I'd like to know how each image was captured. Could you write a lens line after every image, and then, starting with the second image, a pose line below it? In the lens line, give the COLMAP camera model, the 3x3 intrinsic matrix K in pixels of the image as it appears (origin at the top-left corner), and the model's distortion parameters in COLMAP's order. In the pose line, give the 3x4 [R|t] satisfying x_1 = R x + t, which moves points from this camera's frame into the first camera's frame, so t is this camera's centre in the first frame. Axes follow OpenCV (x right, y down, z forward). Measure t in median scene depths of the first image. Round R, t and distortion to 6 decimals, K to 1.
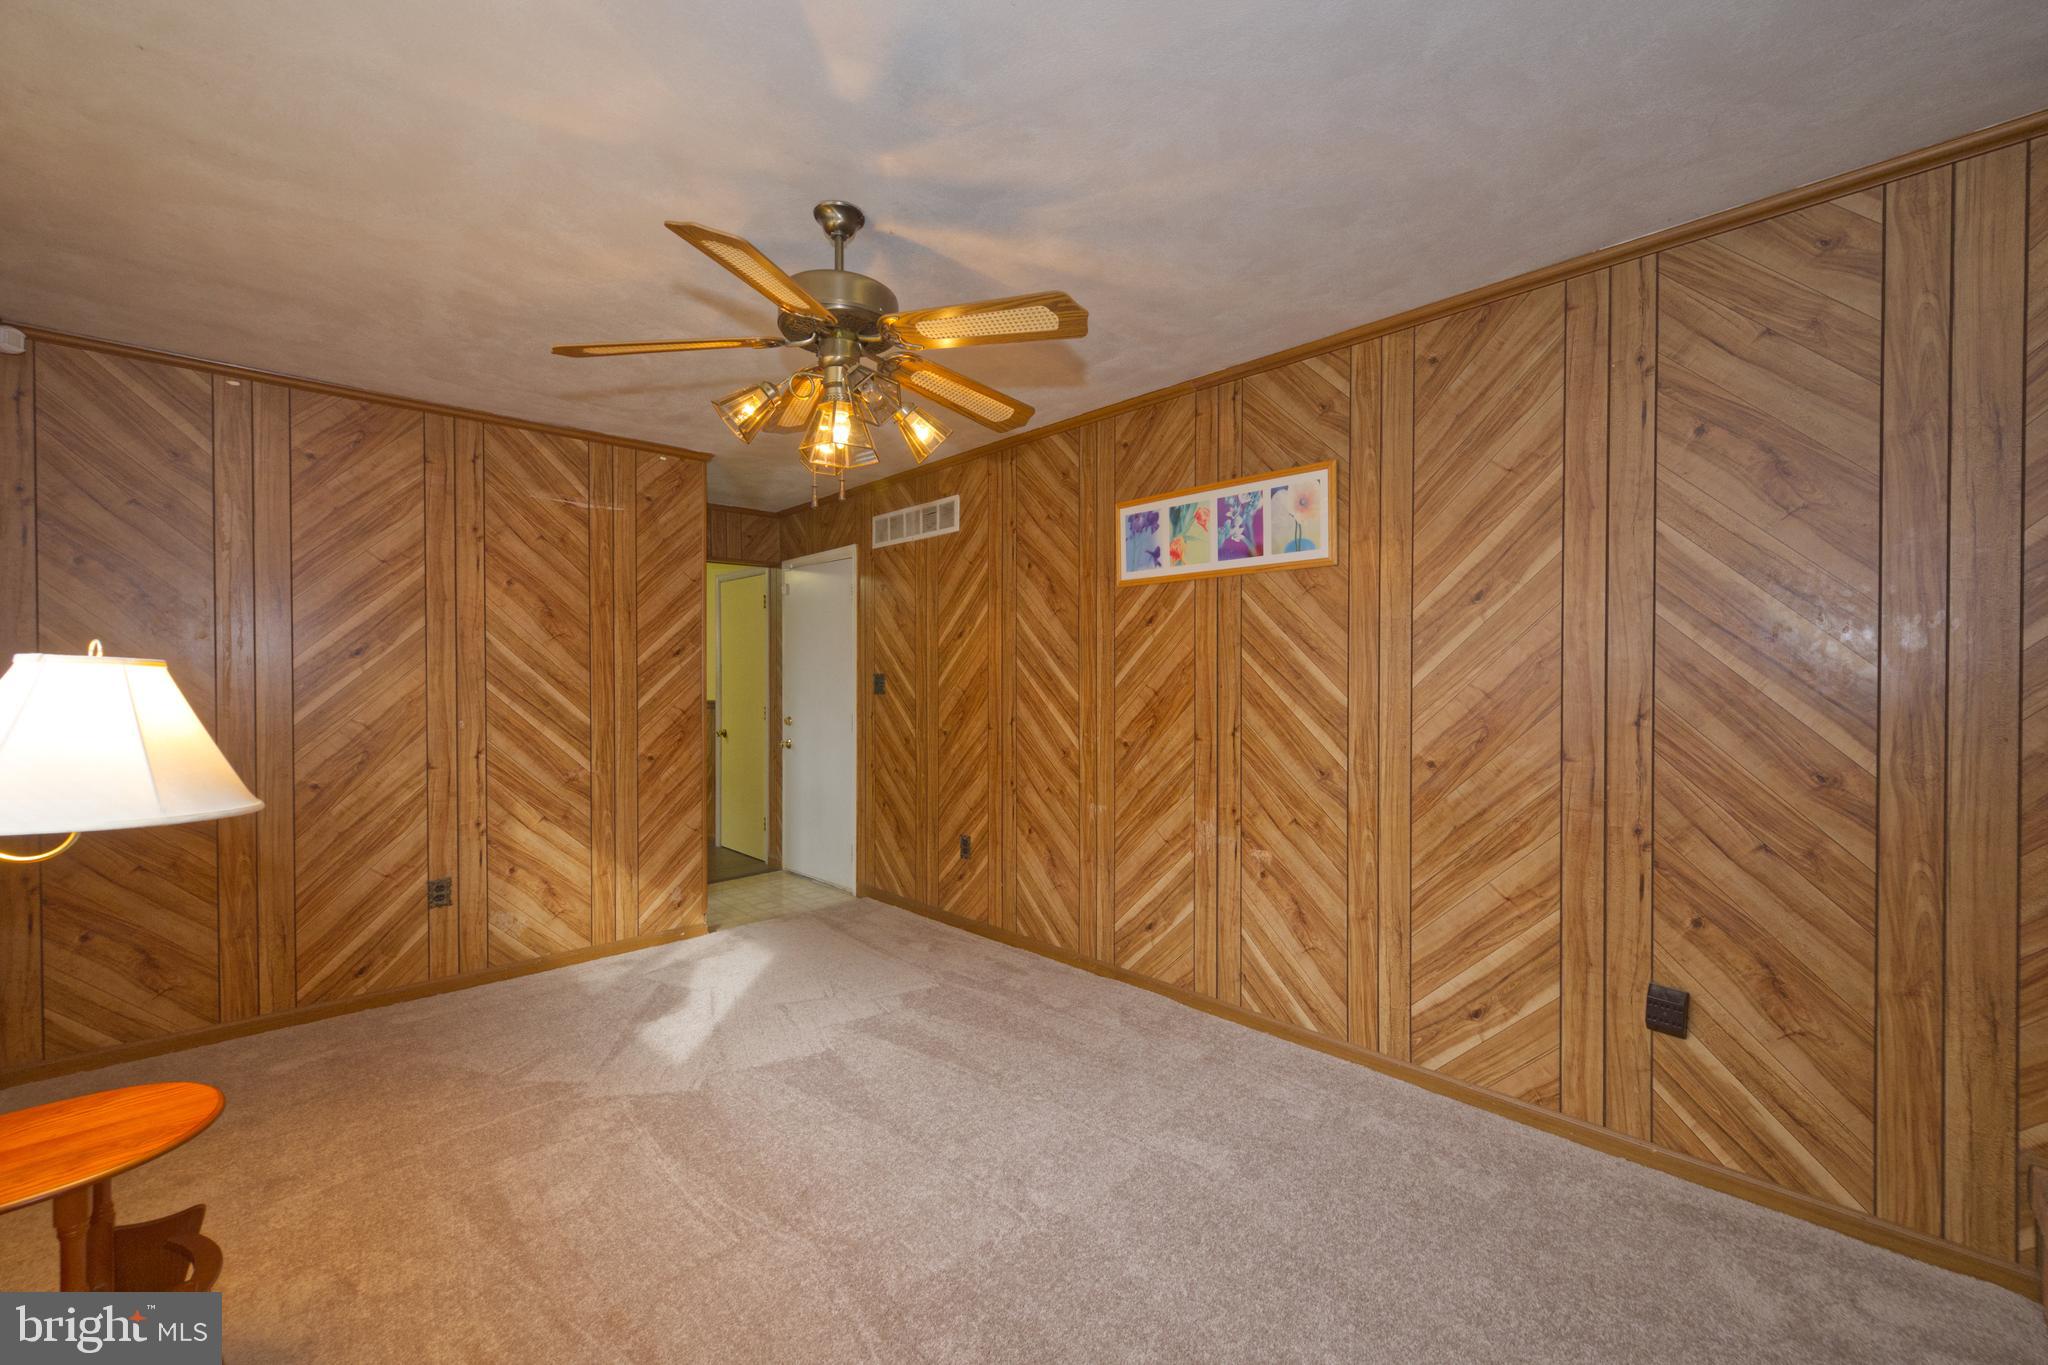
lens RADIAL K [[762.7, 0, 1004.6], [0, 762.7, 677.7], [0, 0, 1]] dist [0.000314, -0.000027]
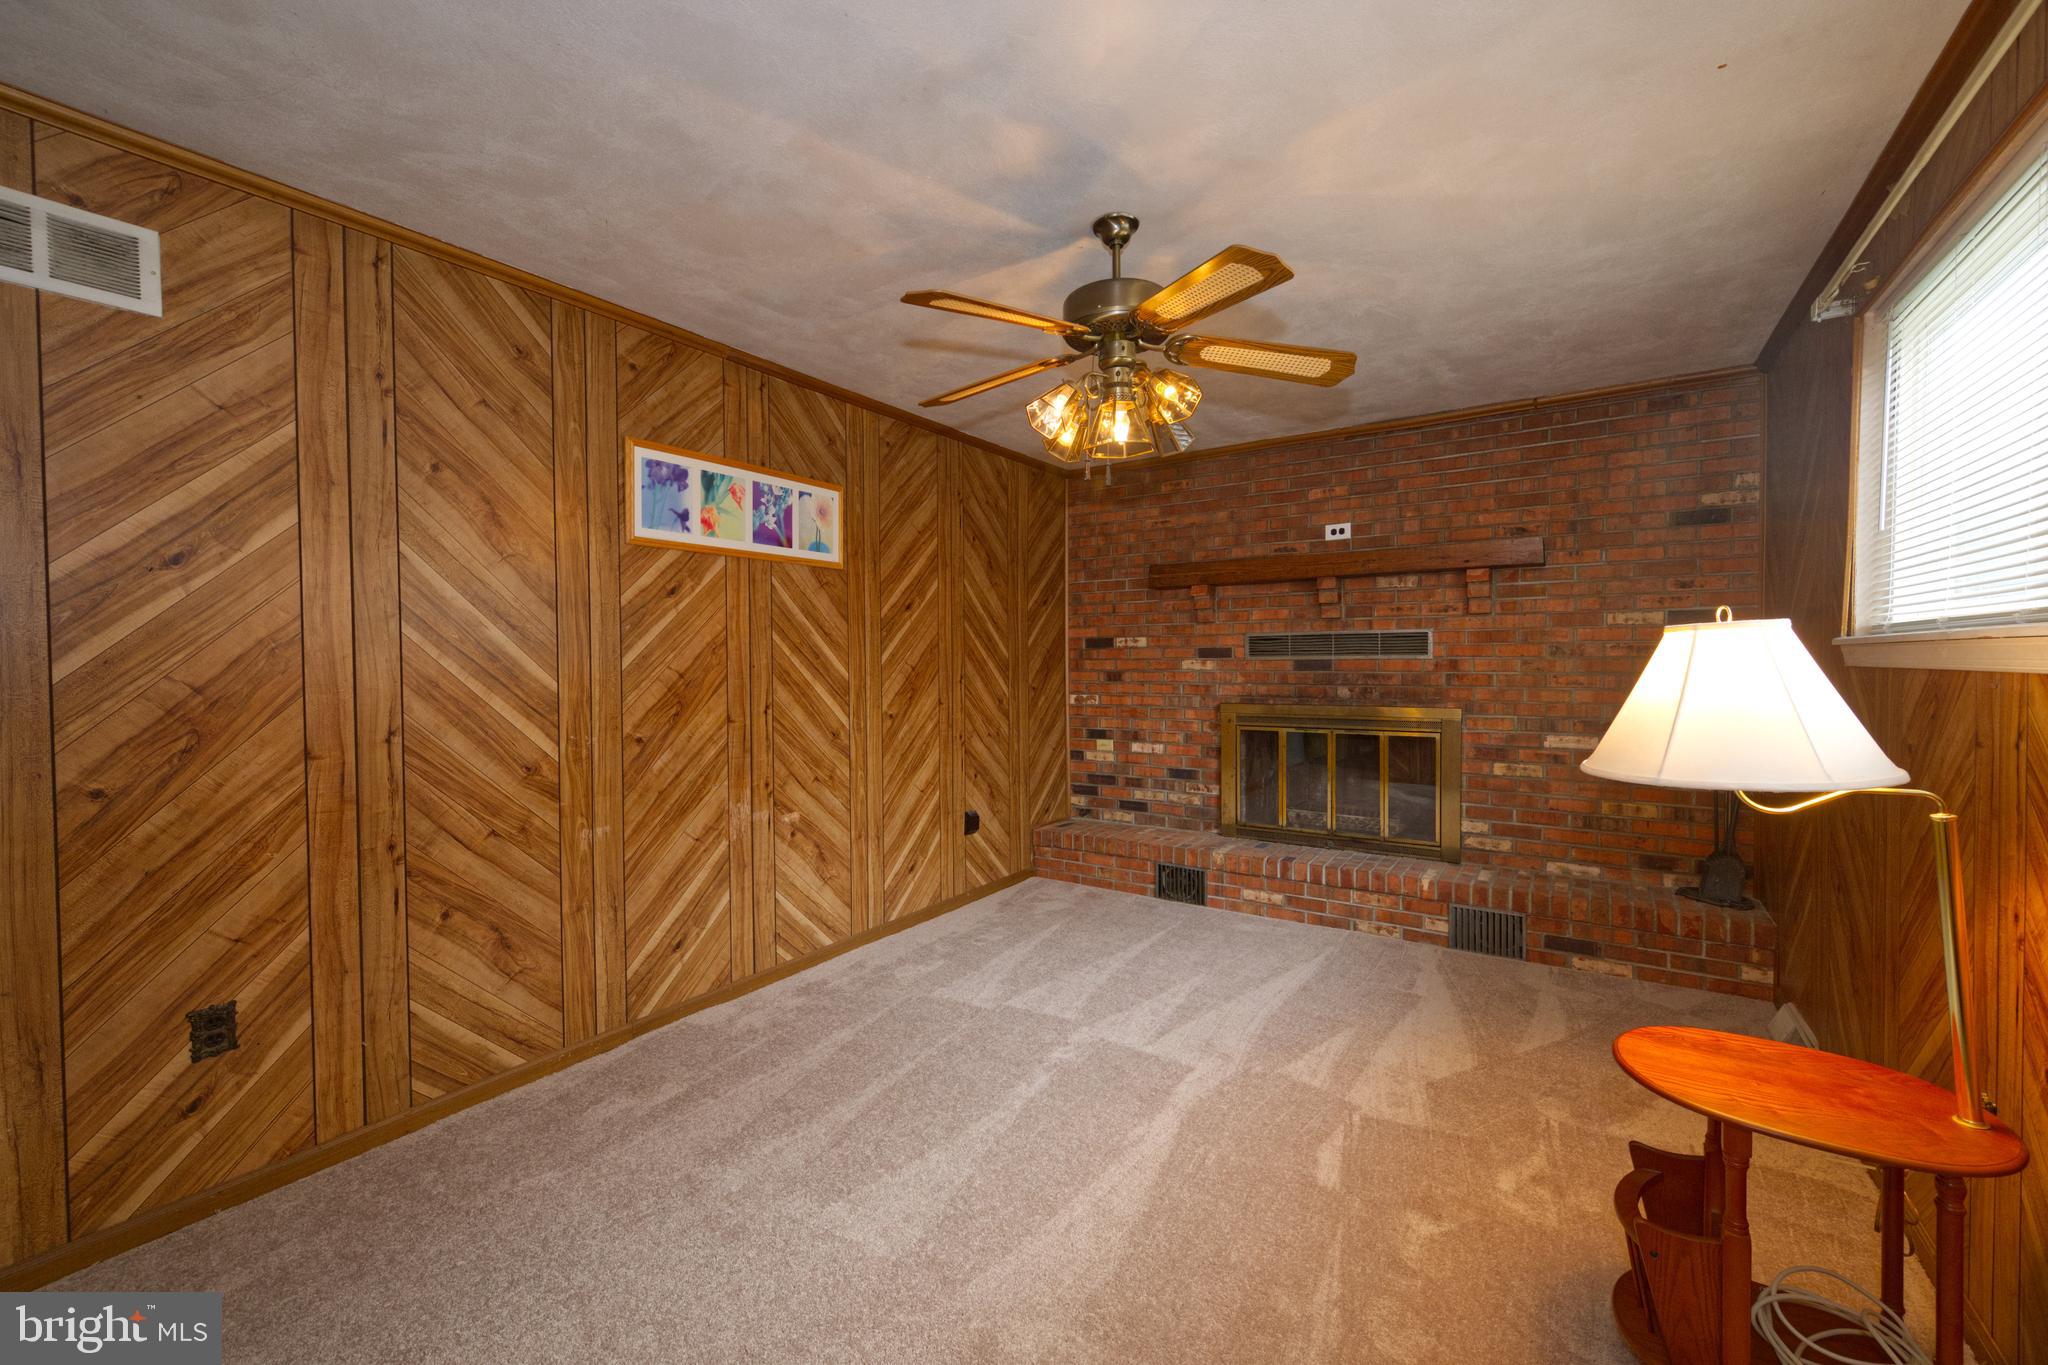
lens RADIAL K [[813.8, 0, 1024.0], [0, 813.8, 682.5], [0, 0, 1]] dist [0.001222, -0.000055]
pose [[-0.191893, -0.021434, 0.981182, -0.831243], [0.009772, 0.999670, 0.023749, 0.010267], [-0.981367, 0.014145, -0.191621, 0.832418]]
